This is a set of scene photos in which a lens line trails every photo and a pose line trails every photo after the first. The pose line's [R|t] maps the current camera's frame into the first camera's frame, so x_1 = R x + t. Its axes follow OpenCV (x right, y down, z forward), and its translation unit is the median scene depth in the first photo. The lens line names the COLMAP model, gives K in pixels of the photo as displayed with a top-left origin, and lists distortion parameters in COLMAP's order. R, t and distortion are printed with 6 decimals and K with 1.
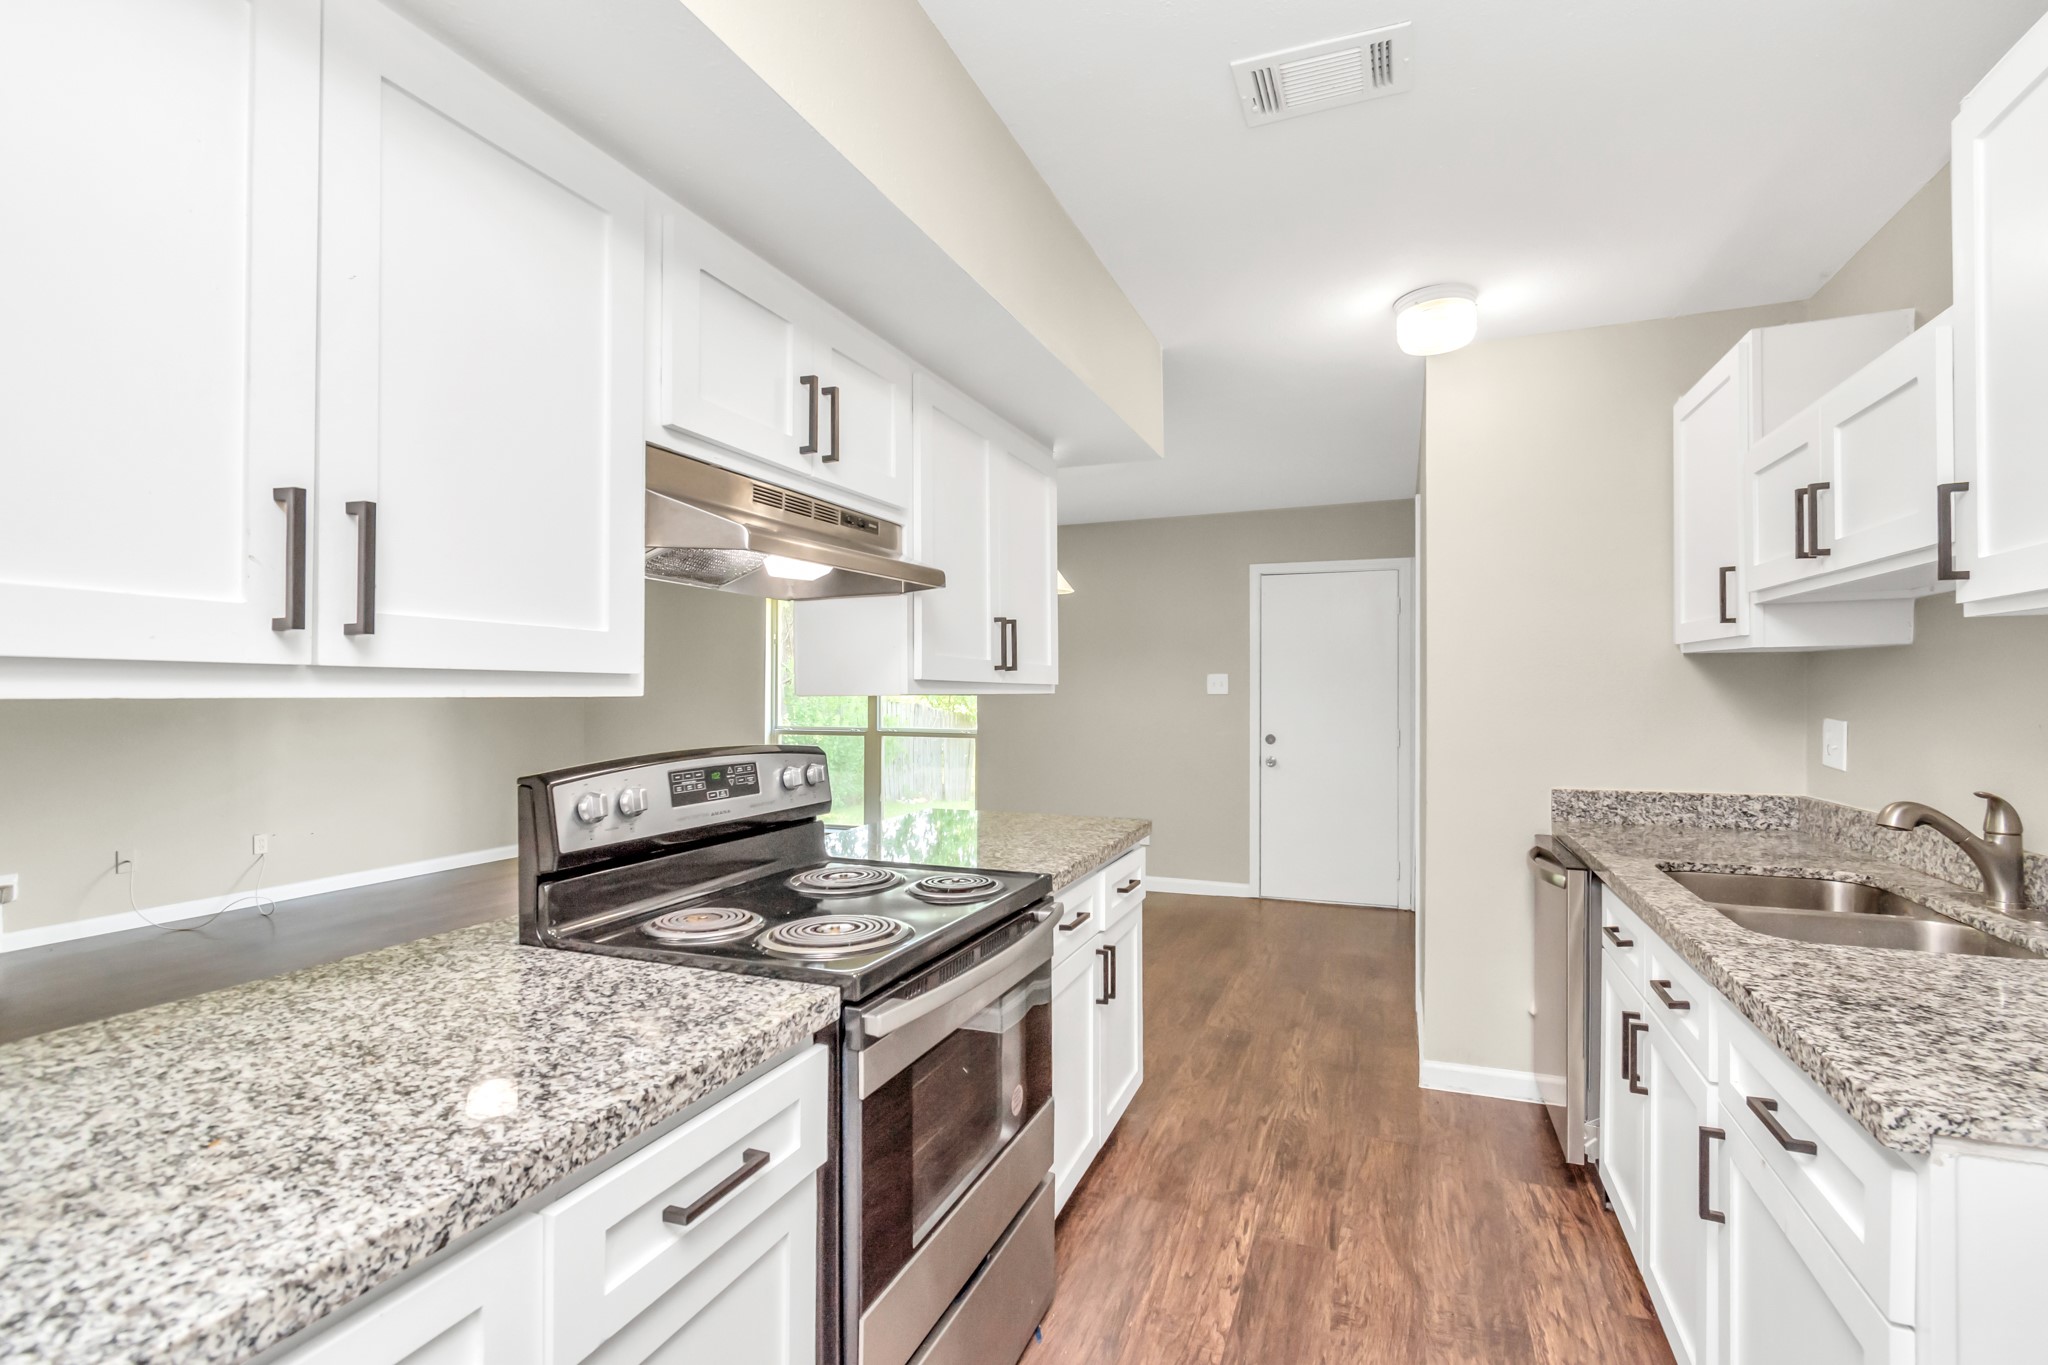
lens RADIAL K [[910.2, 0, 1058.6], [0, 910.2, 686.5], [0, 0, 1]] dist [0.002746, -0.001623]
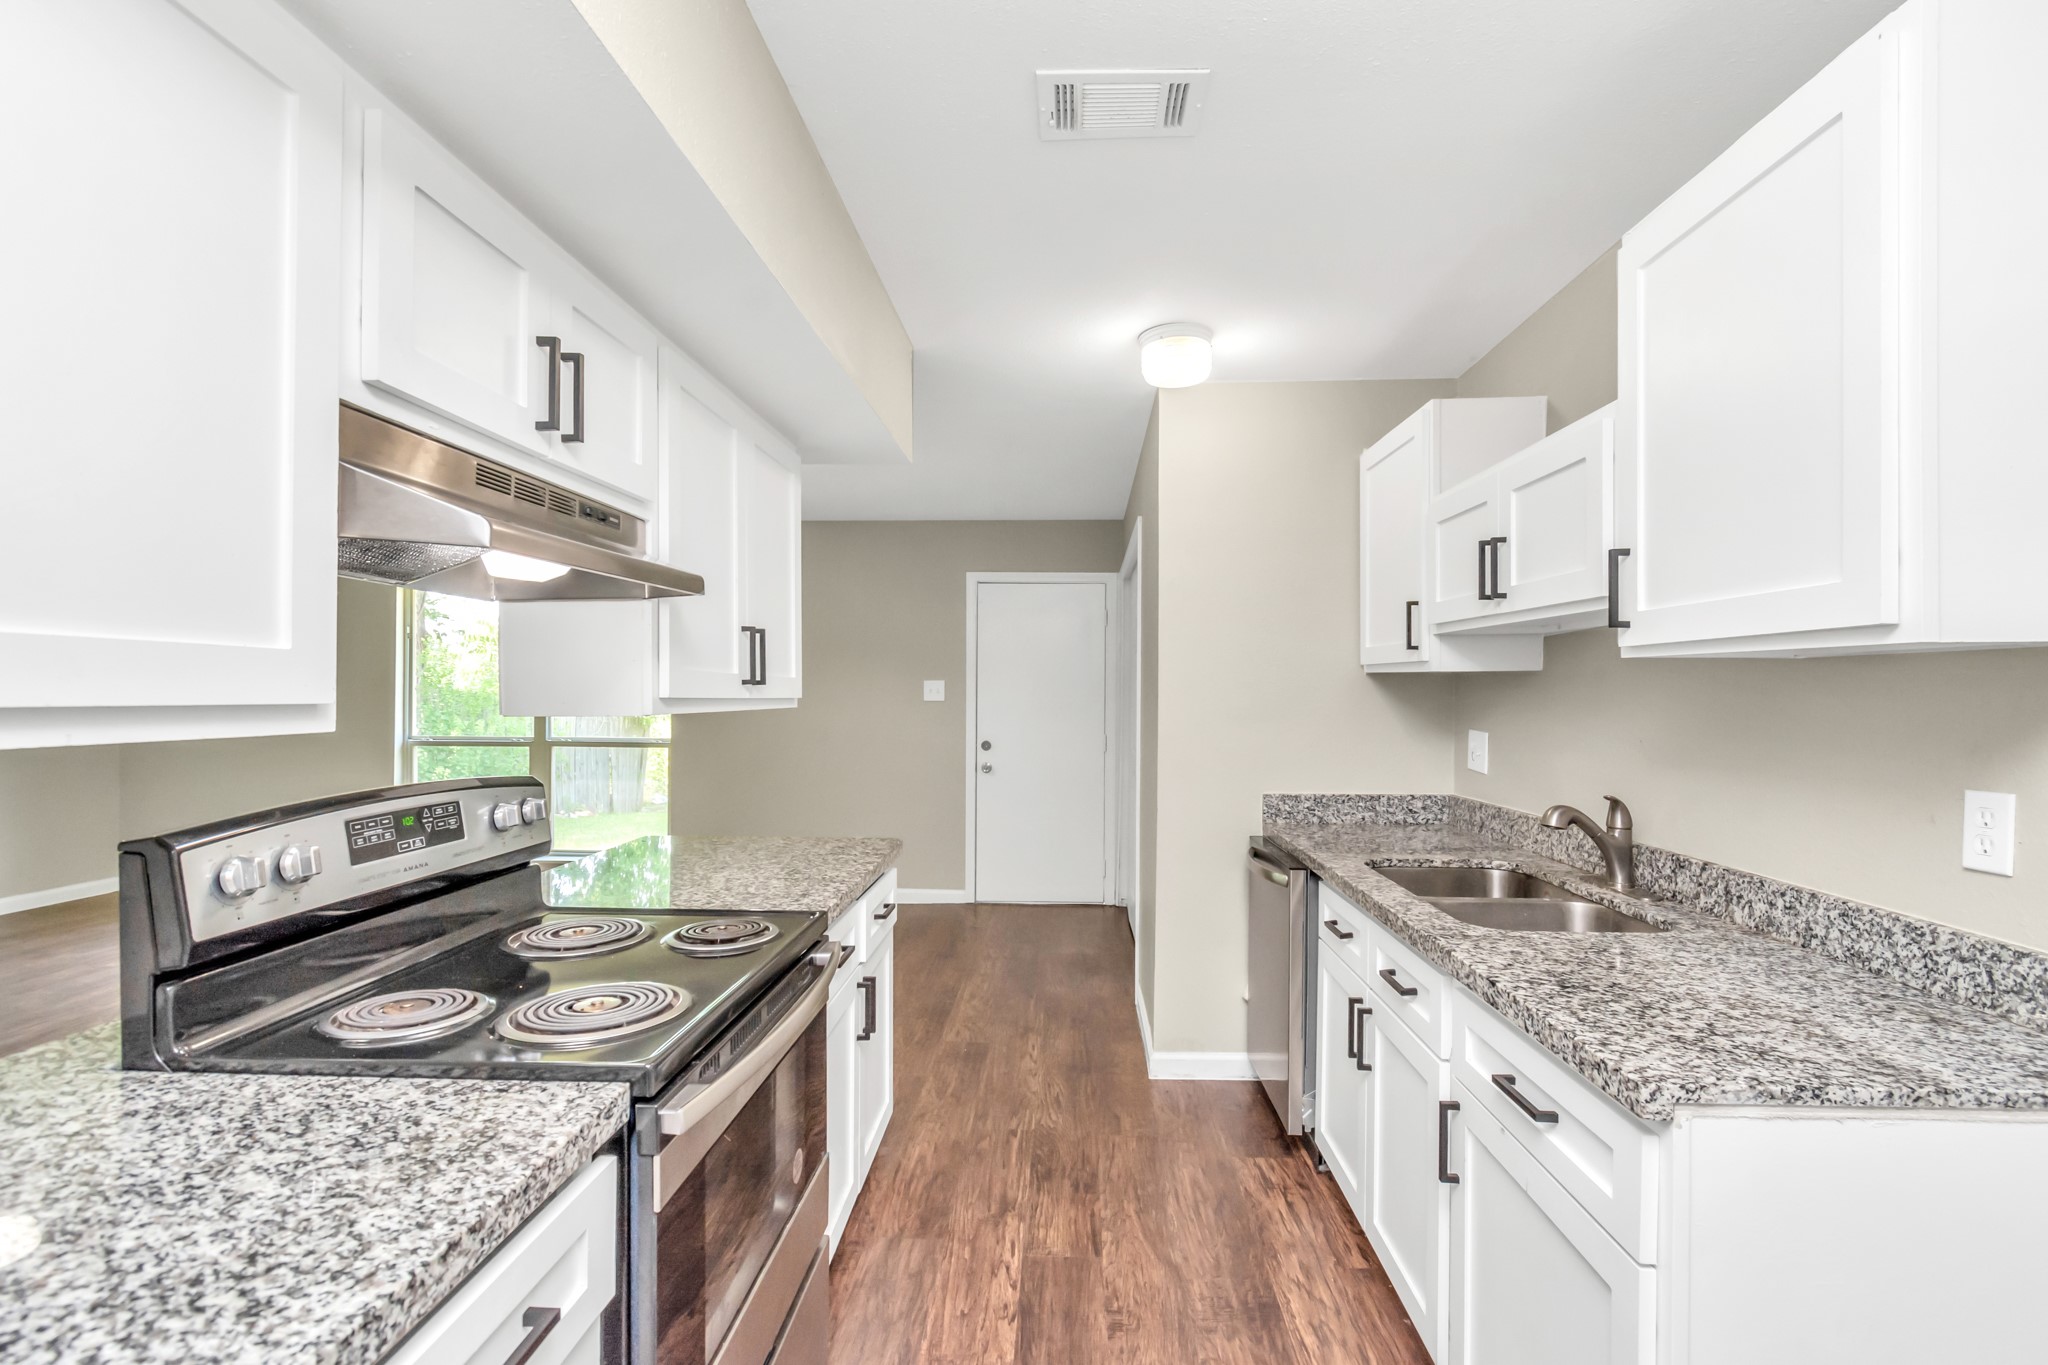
lens RADIAL K [[910.2, 0, 1031.1], [0, 910.2, 690.7], [0, 0, 1]] dist [0.002746, -0.001623]
pose [[0.948823, 0.005025, 0.315769, -0.110085], [-0.007082, 0.999961, 0.005367, -0.024924], [-0.315729, -0.007329, 0.948821, 0.066677]]
